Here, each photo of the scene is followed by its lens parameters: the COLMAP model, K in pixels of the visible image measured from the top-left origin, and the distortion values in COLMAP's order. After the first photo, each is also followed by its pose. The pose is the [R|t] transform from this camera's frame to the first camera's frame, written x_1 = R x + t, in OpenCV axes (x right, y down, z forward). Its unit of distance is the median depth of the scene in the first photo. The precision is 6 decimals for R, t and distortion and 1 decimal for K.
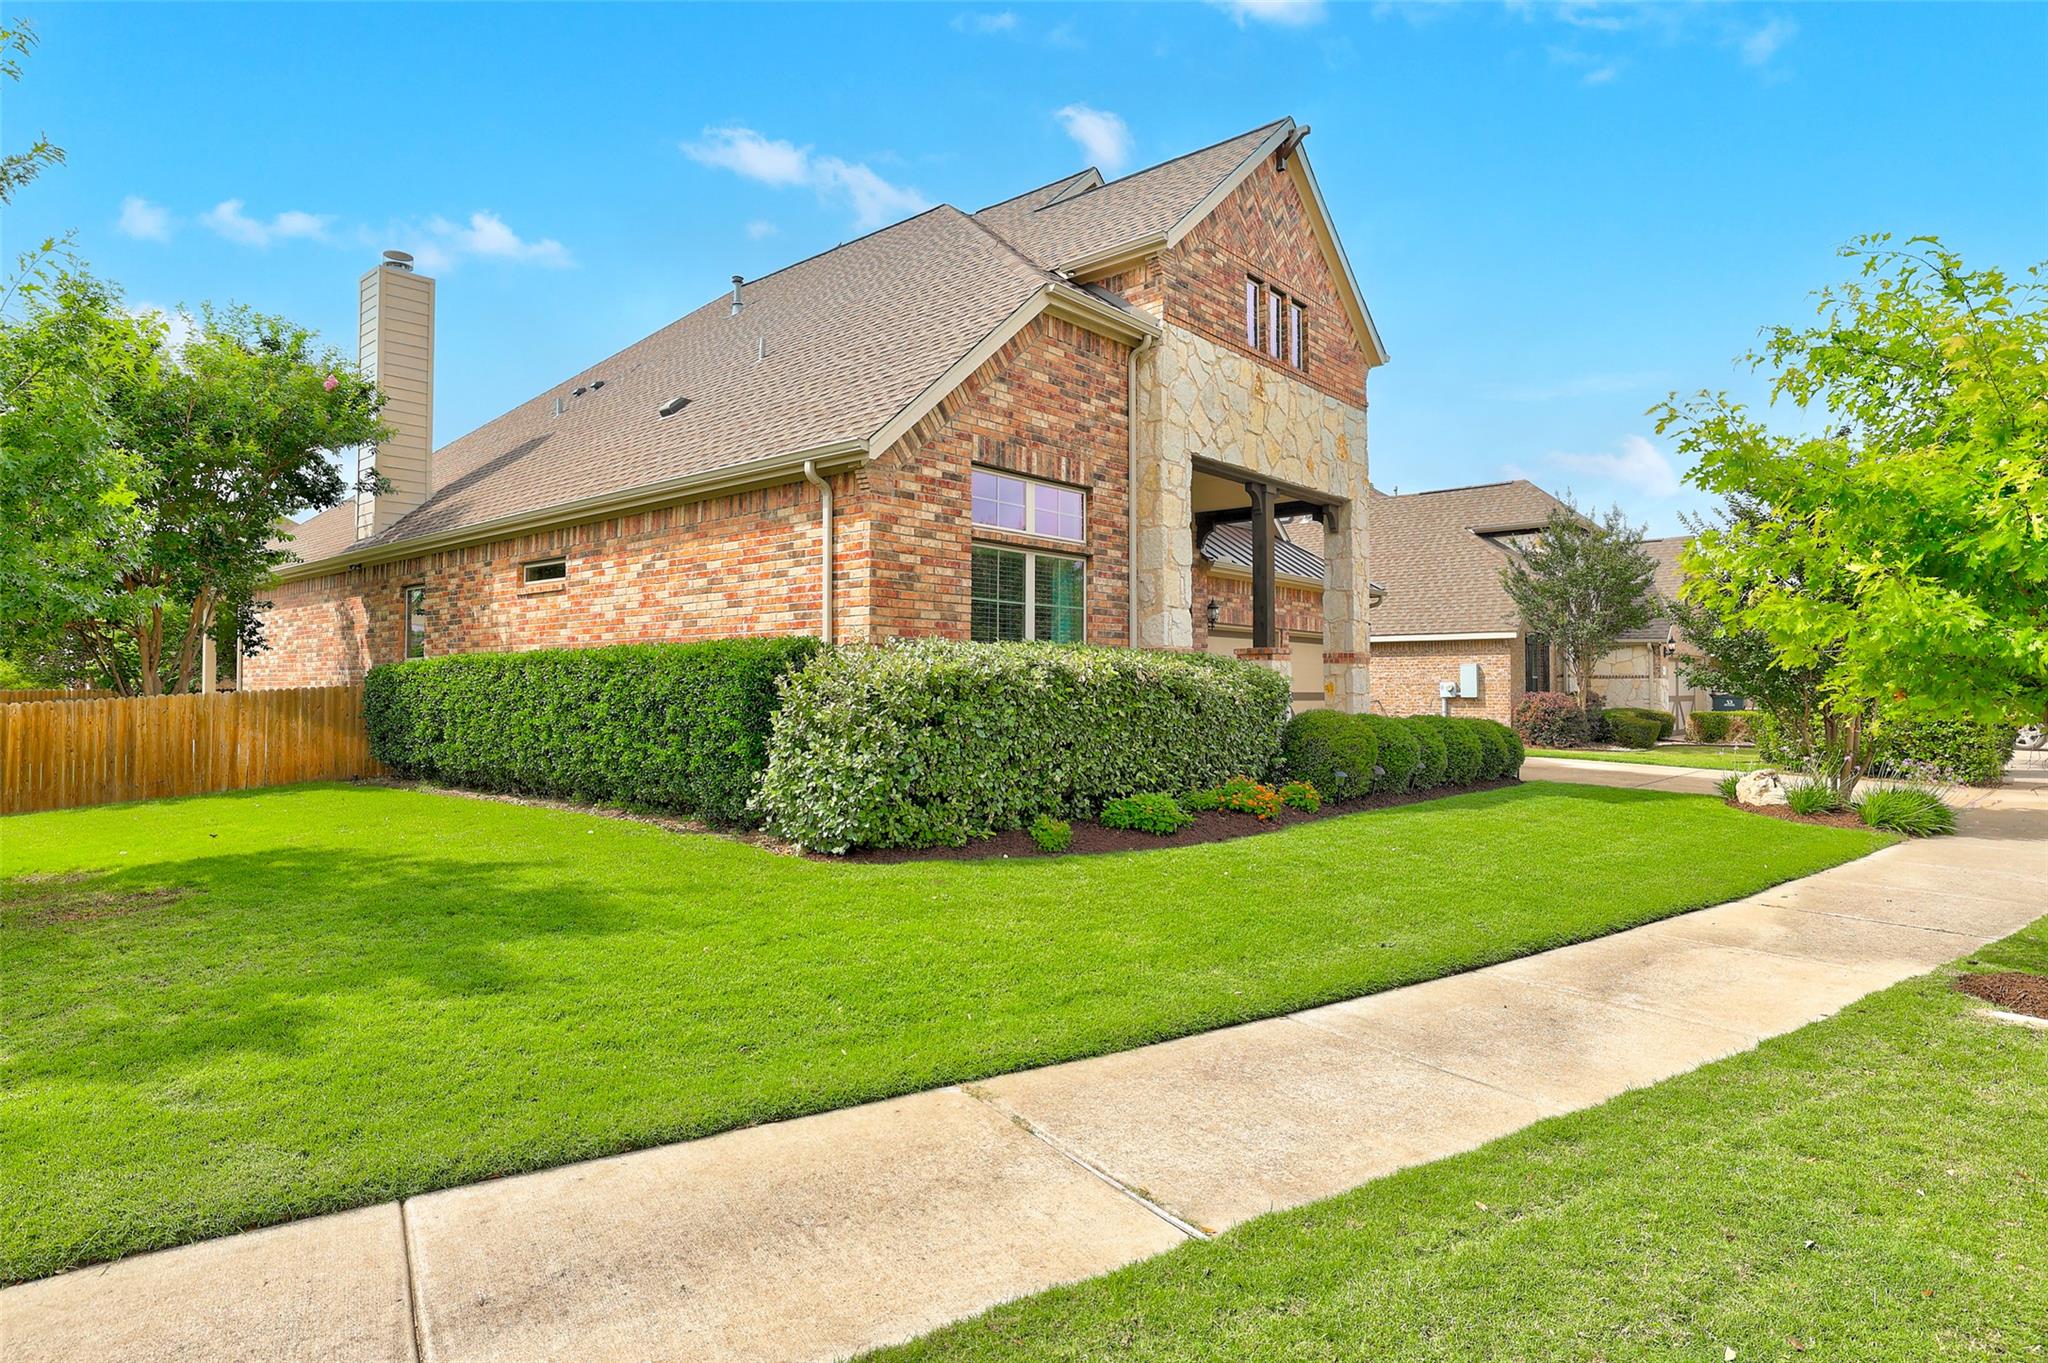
lens RADIAL K [[1193.2, 0, 1025.9], [0, 1193.2, 679.0], [0, 0, 1]] dist [-0.052317, -0.000085]
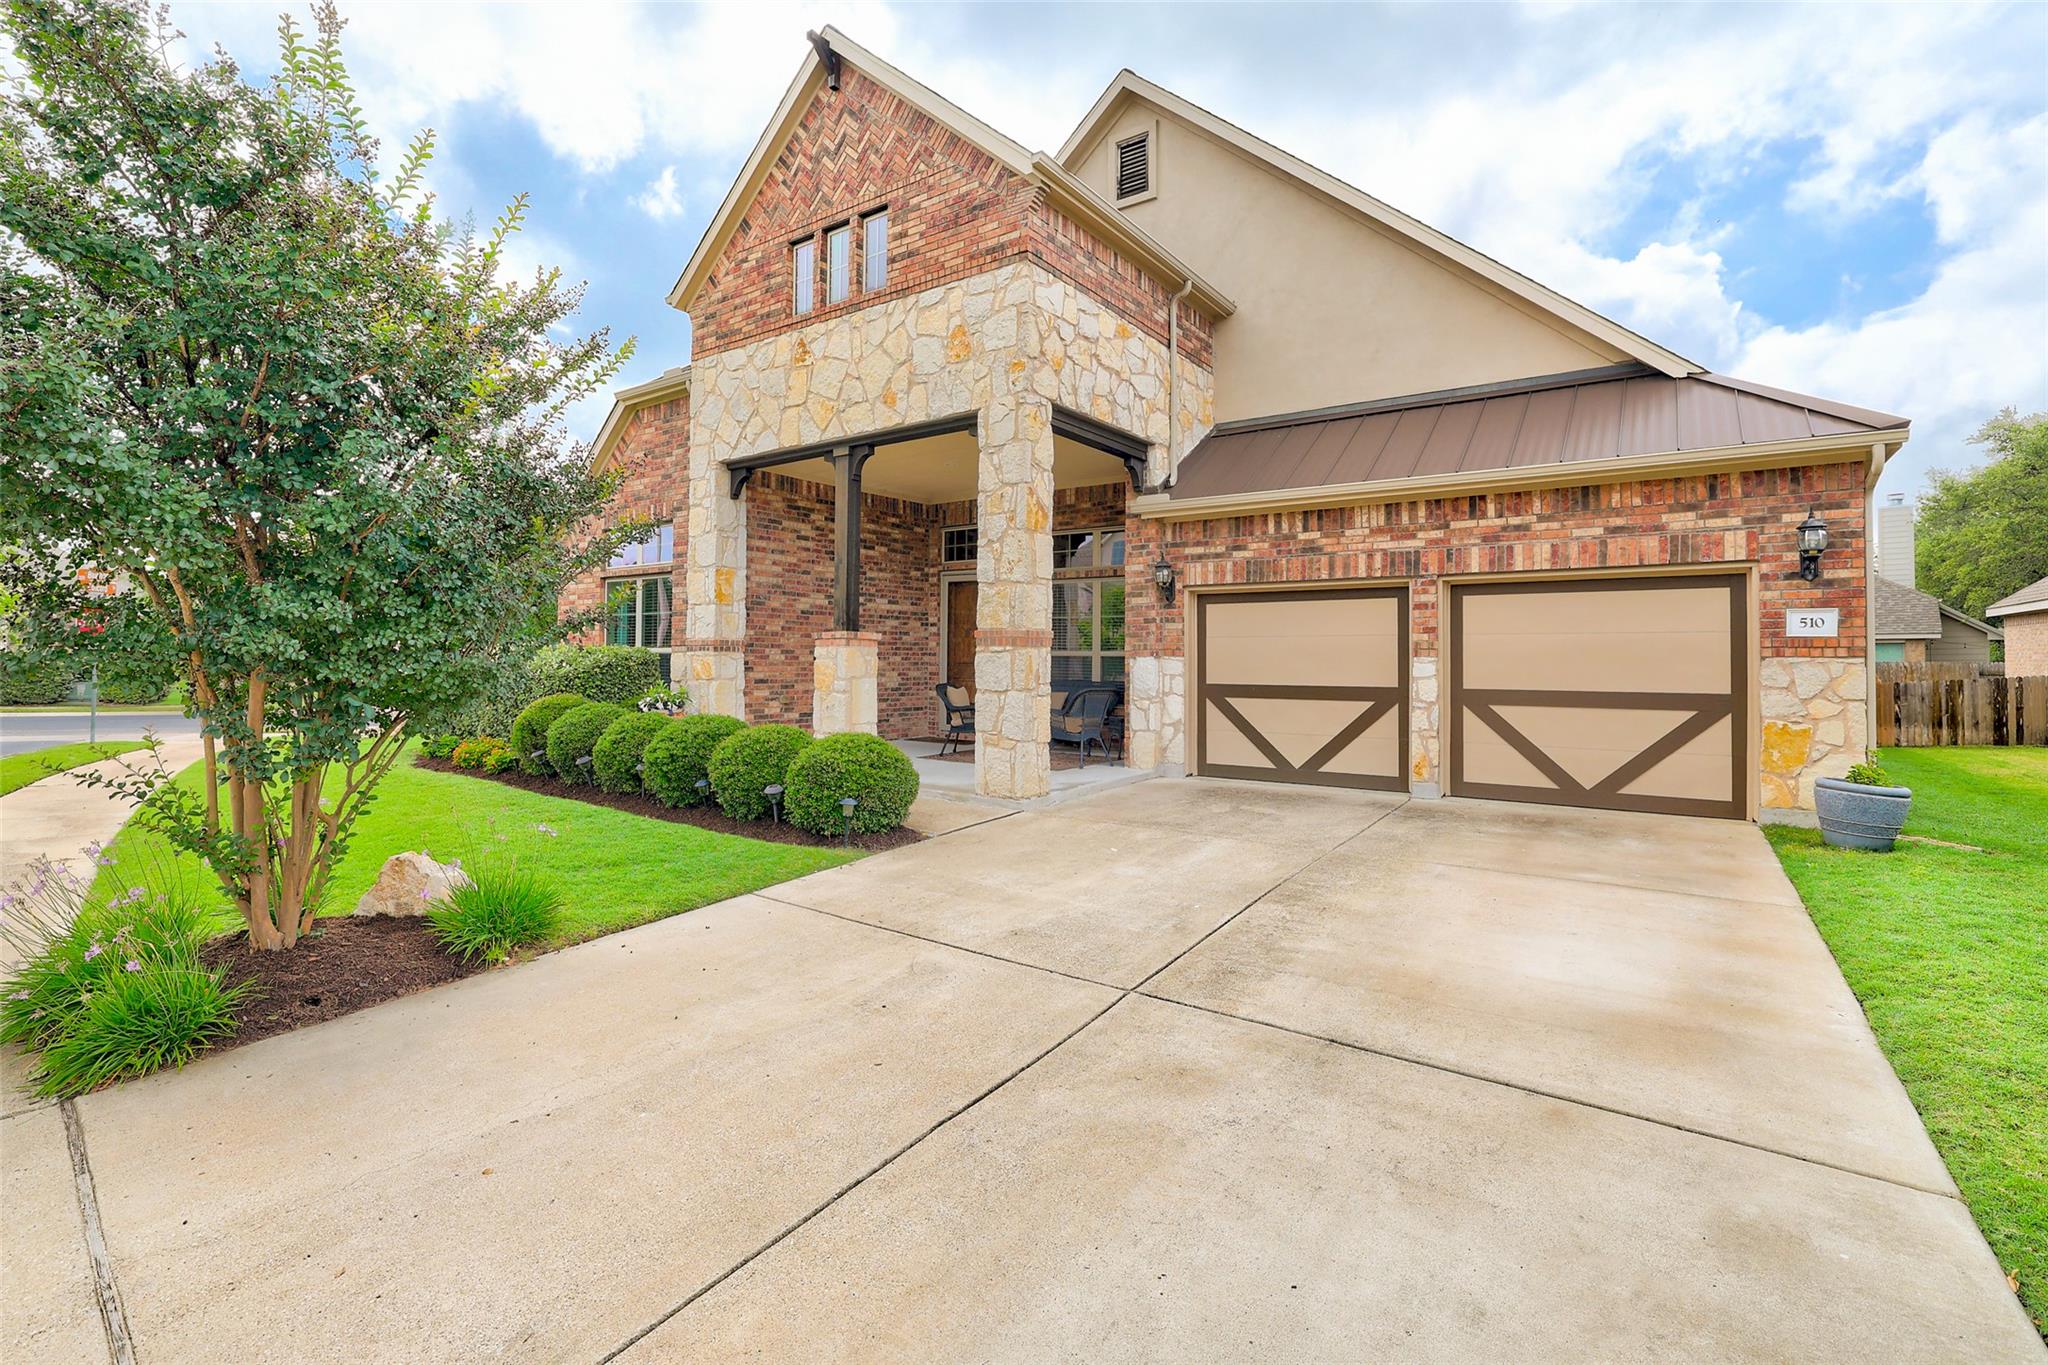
lens RADIAL K [[895.4, 0, 998.0], [0, 895.4, 655.0], [0, 0, 1]] dist [-0.023467, 0.001077]
pose [[0.066380, -0.010586, -0.997738, 1.097844], [0.003199, 0.999941, -0.010397, 0.000043], [0.997789, -0.002502, 0.066410, 1.341167]]
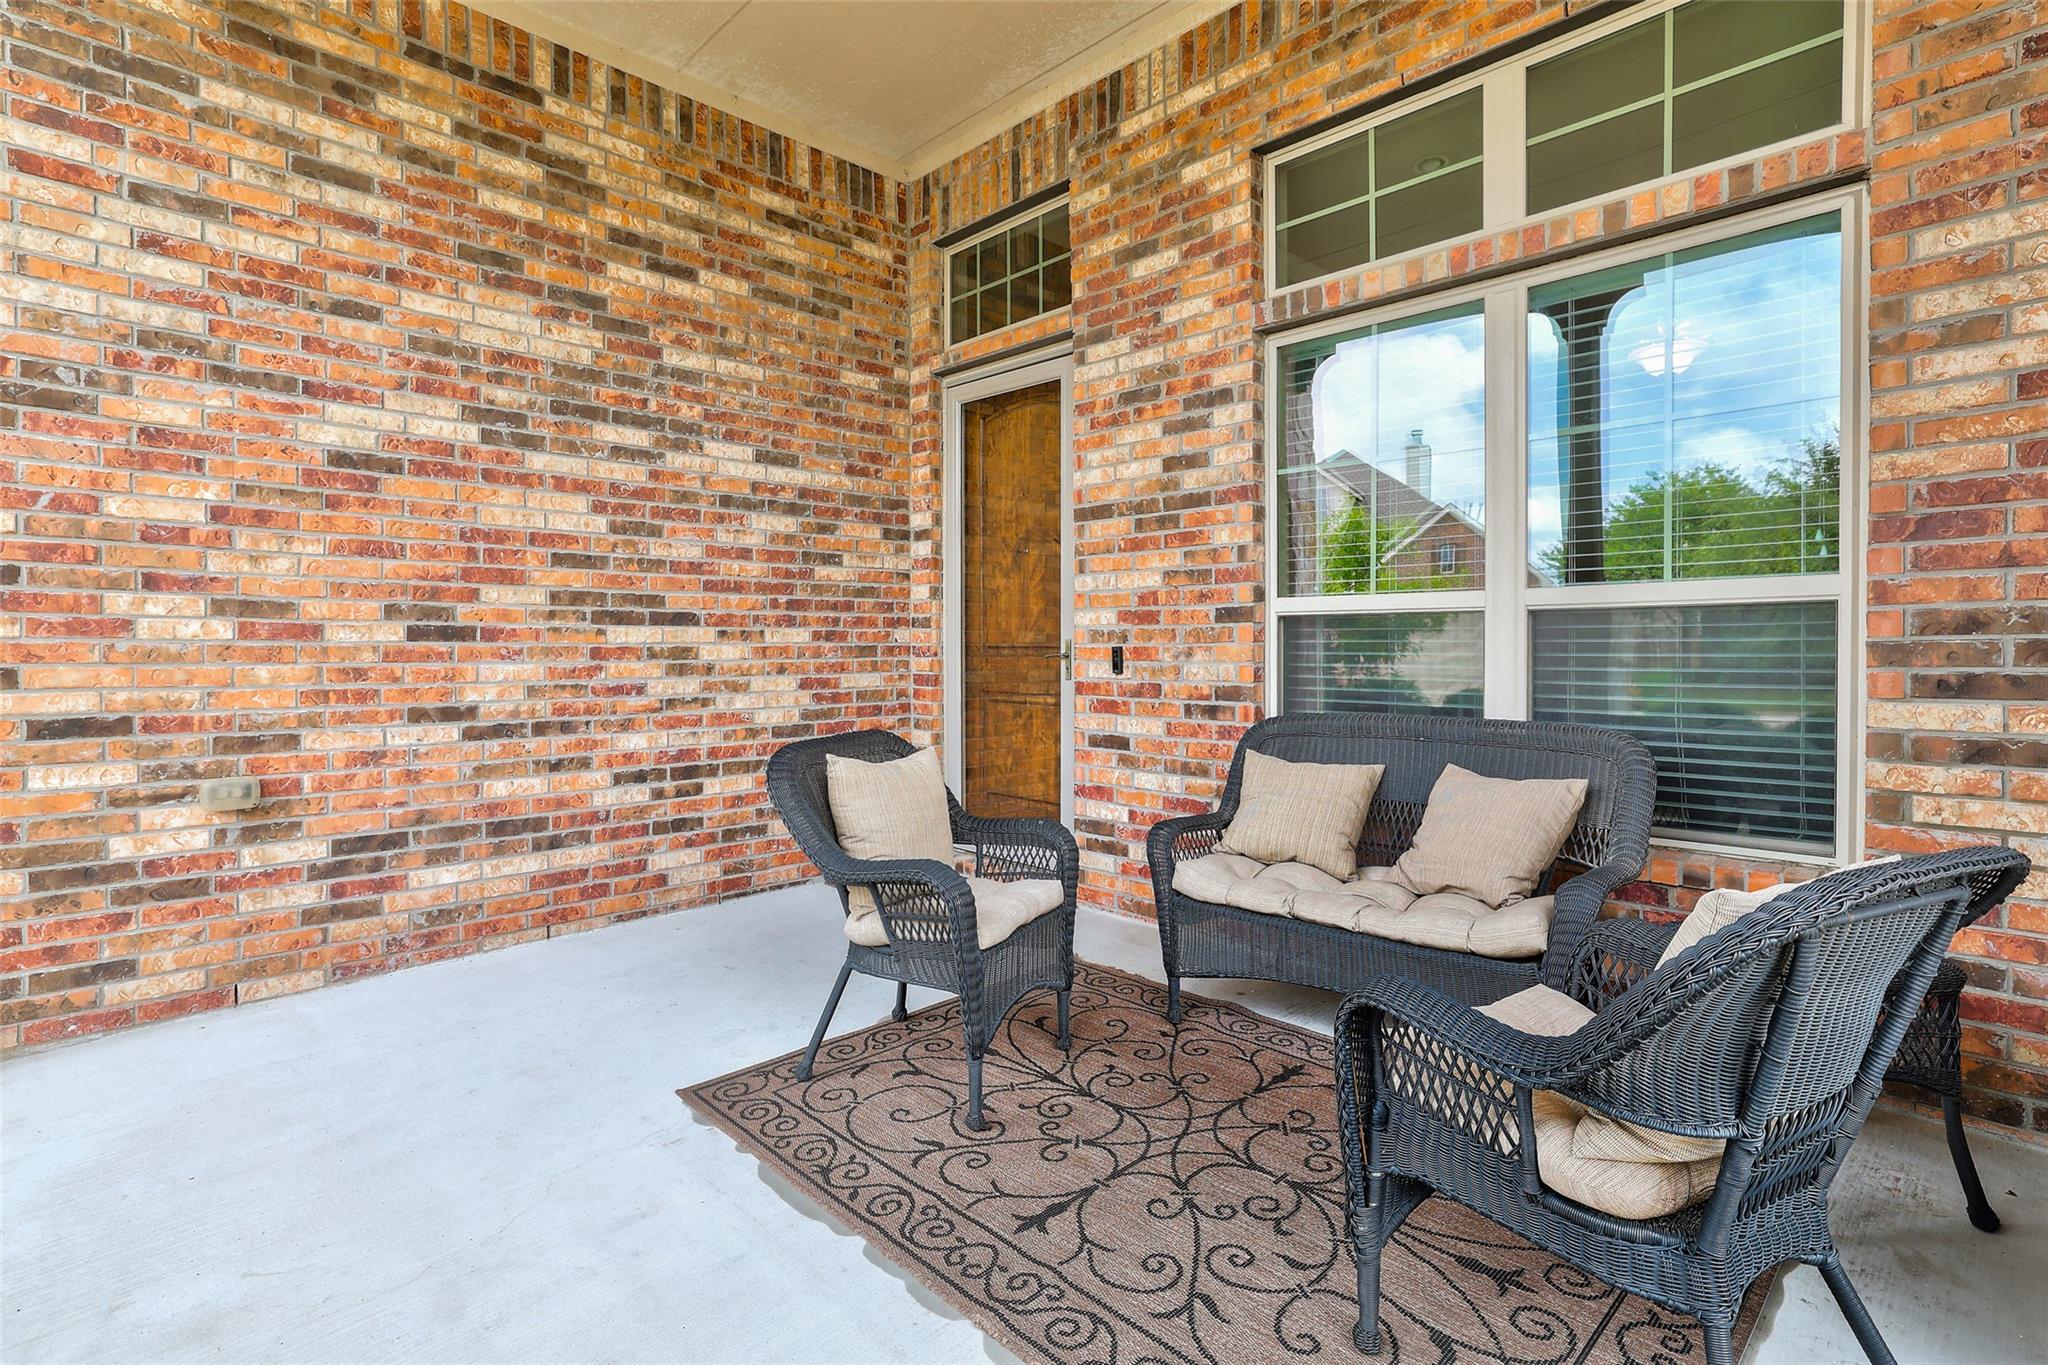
lens RADIAL K [[945.0, 0, 1031.1], [0, 945.0, 663.5], [0, 0, 1]] dist [-0.019778, 0.000889]
pose [[-0.080676, 0.008148, -0.996707, 0.315612], [0.012451, 0.999897, 0.007166, 0.002301], [0.996663, -0.011832, -0.080769, 1.418049]]
